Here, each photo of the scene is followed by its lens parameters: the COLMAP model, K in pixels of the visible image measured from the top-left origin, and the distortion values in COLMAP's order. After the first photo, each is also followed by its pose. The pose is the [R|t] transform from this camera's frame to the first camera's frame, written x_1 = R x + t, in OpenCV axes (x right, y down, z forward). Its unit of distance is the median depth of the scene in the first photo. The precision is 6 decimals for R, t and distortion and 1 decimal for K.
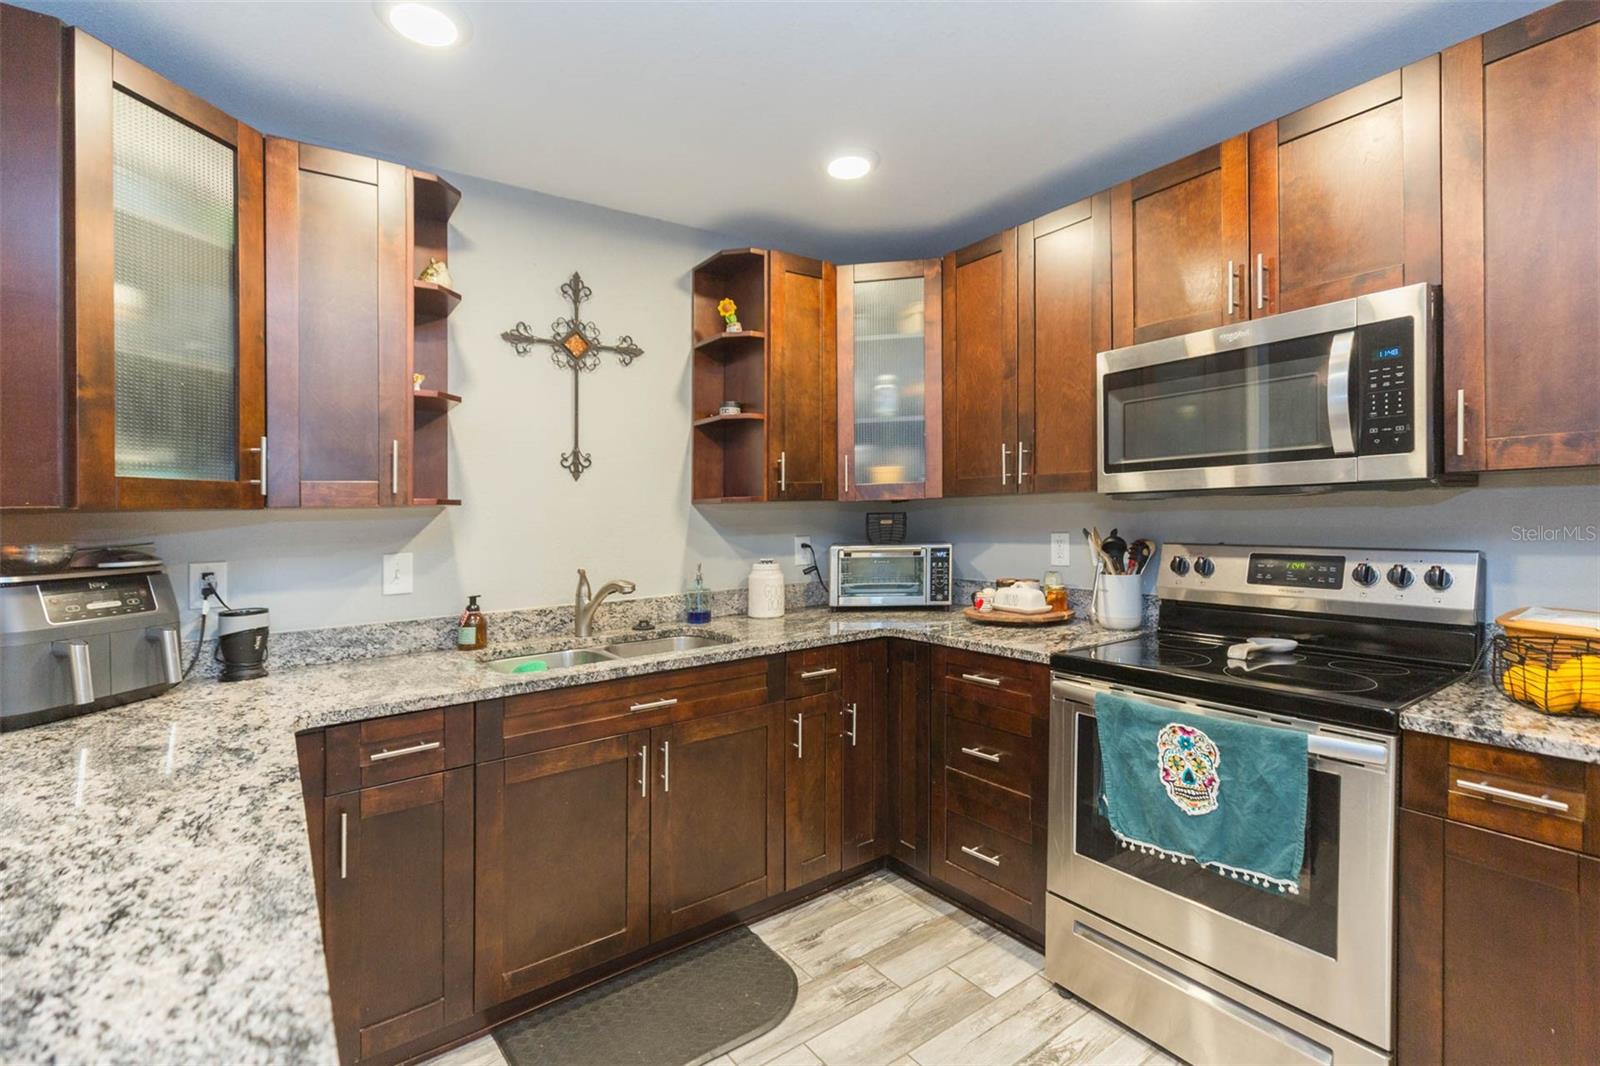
lens RADIAL K [[726.7, 0, 798.1], [0, 726.7, 517.1], [0, 0, 1]] dist [0.003972, 0.000252]
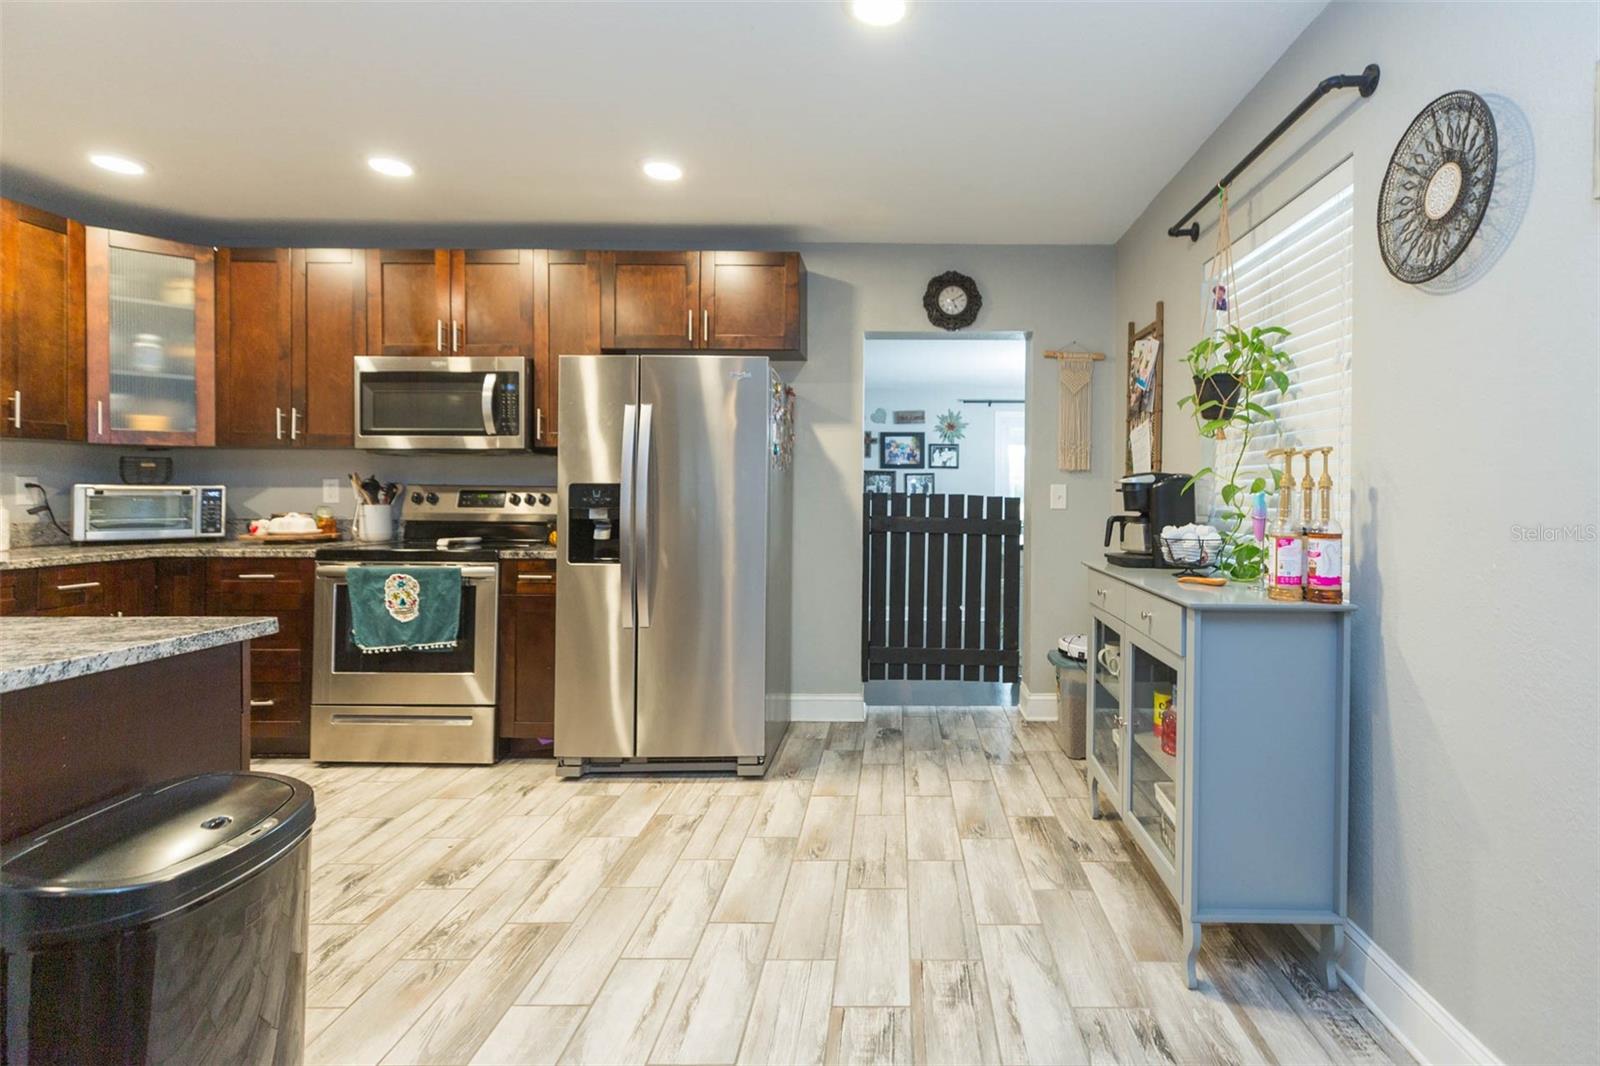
lens RADIAL K [[756.3, 0, 911.8], [0, 756.3, 517.7], [0, 0, 1]] dist [0.000197, 0.000042]
pose [[0.567216, -0.001725, 0.823568, -0.215392], [-0.013936, 0.999835, 0.011692, 0.072245], [-0.823451, -0.018110, 0.567098, -0.798543]]
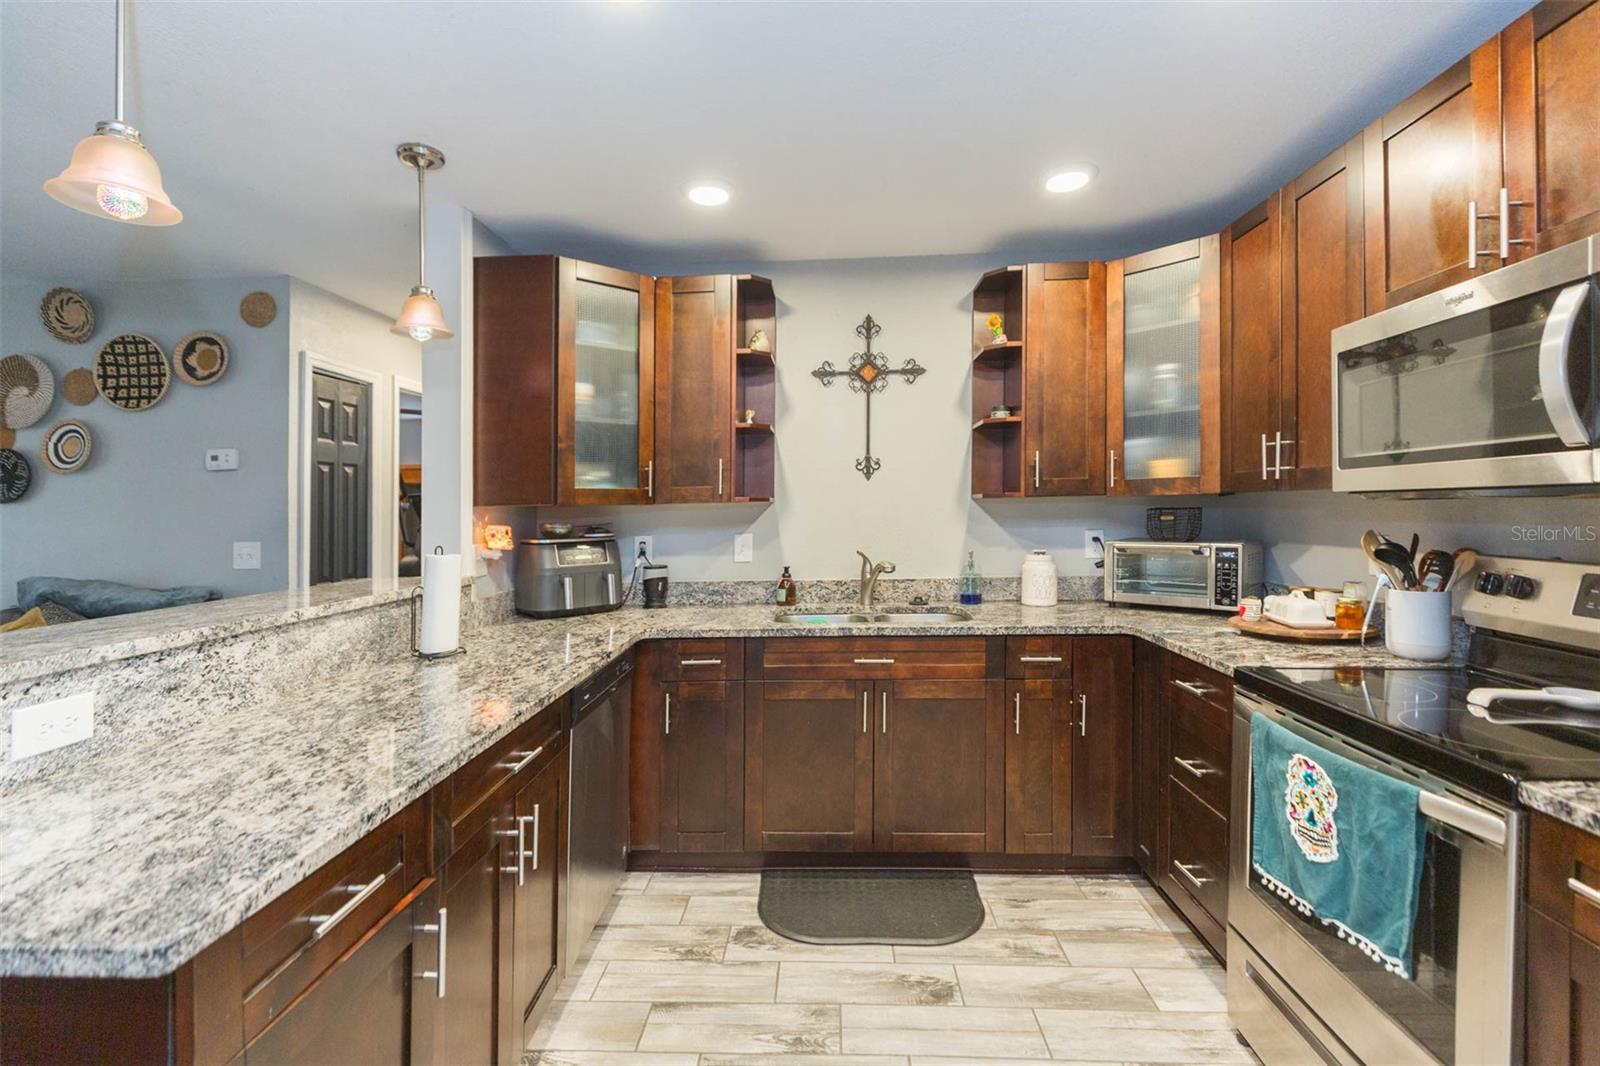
lens RADIAL K [[730.7, 0, 797.5], [0, 730.7, 489.3], [0, 0, 1]] dist [0.002624, 0.000037]
pose [[0.780774, -0.003856, -0.624802, 0.425313], [-0.004499, 0.999920, -0.011794, -0.021187], [0.624797, 0.012019, 0.780694, -0.066160]]
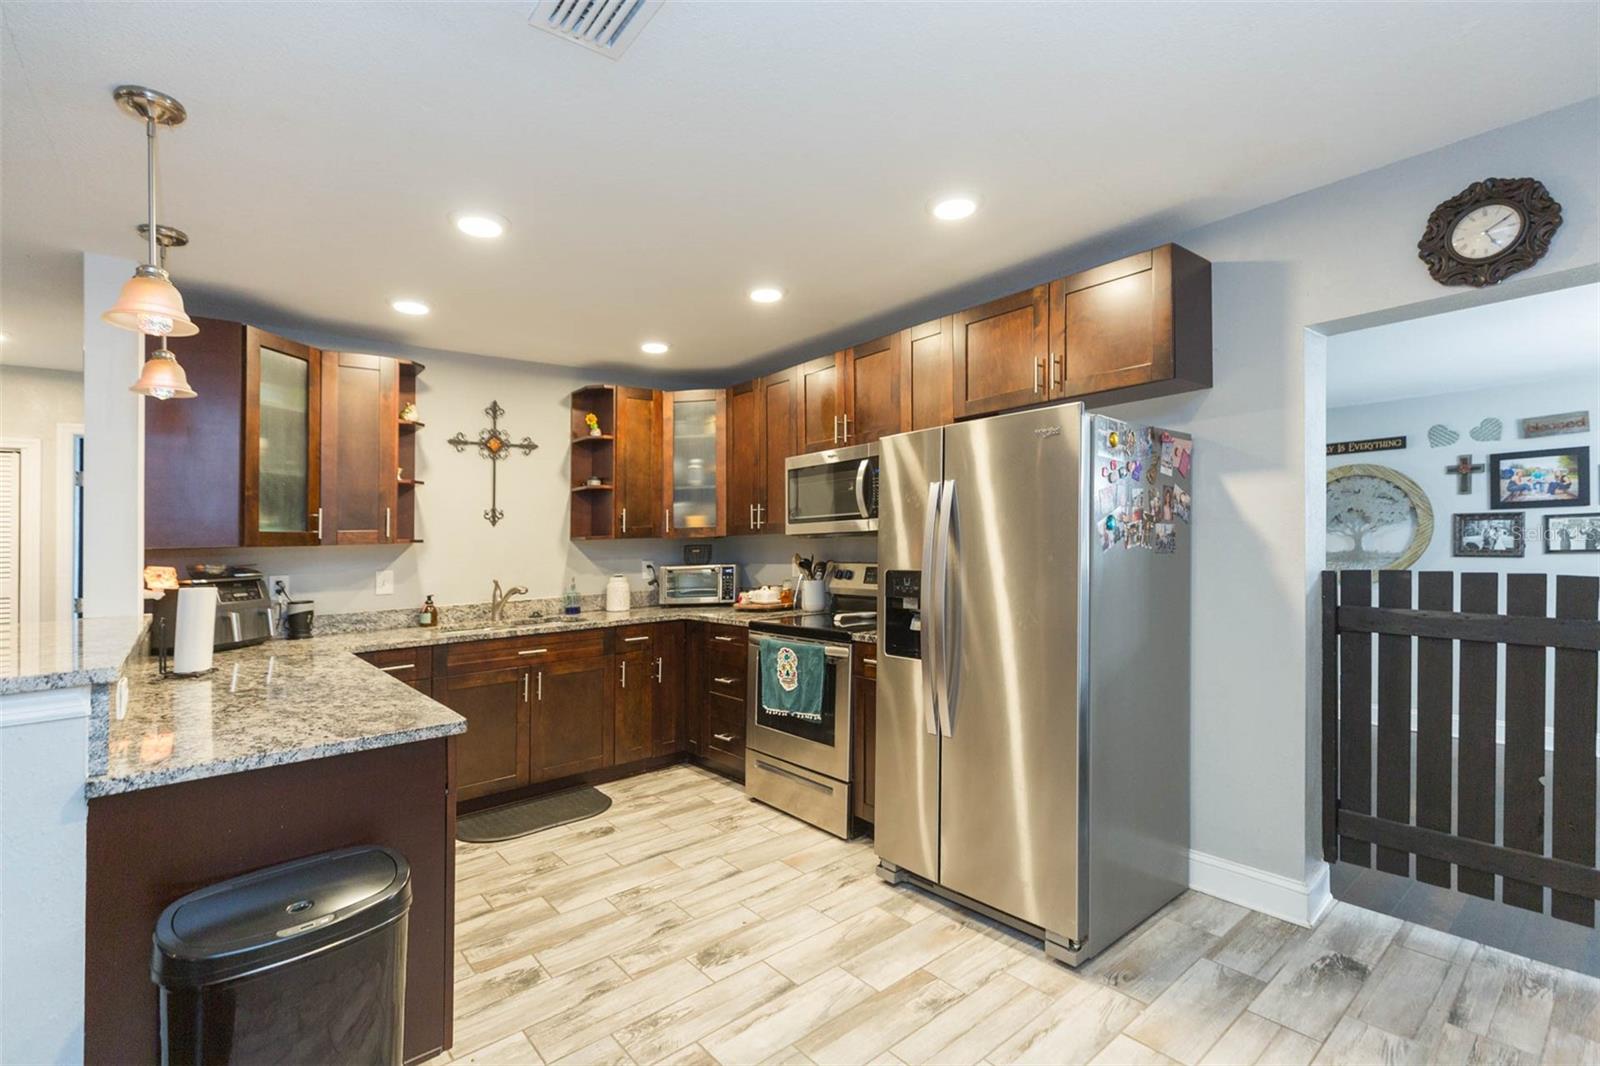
lens RADIAL K [[736.4, 0, 810.1], [0, 736.4, 528.6], [0, 0, 1]] dist [0.002422, 0.000600]
pose [[0.997279, -0.001972, 0.073688, 0.313123], [0.003624, 0.999745, -0.022300, -0.006686], [-0.073625, 0.022506, 0.997032, -0.783395]]
